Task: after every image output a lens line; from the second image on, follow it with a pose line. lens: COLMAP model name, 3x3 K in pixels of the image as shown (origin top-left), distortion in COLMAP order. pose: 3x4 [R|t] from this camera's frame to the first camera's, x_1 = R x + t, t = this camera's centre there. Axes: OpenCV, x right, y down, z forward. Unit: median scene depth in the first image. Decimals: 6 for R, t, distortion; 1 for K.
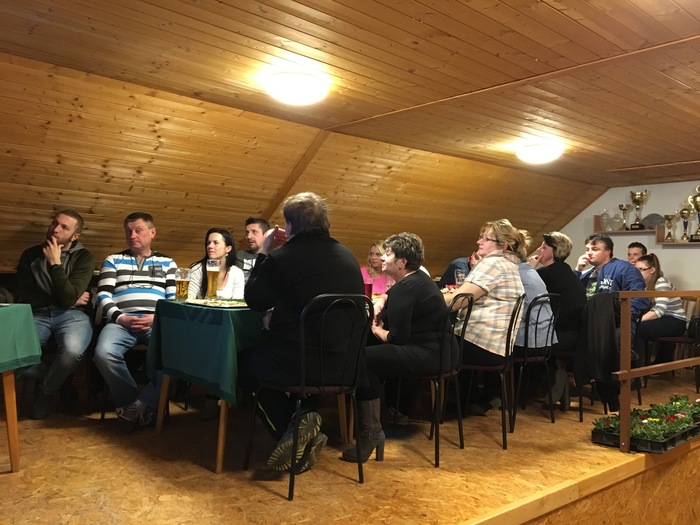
lens RADIAL K [[600.4, 0, 346.1], [0, 600.4, 259.8], [0, 0, 1]] dist [0.063557, -0.089850]
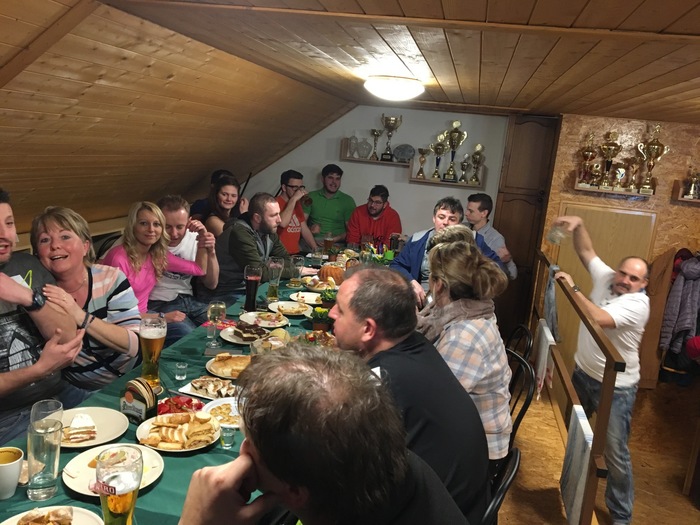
lens RADIAL K [[600.4, 0, 348.6], [0, 600.4, 259.4], [0, 0, 1]] dist [0.063557, -0.089850]
pose [[0.805786, -0.053886, 0.589750, -0.111290], [-0.085876, 0.974694, 0.206392, -0.104300], [-0.585948, -0.216953, 0.780767, 0.389644]]
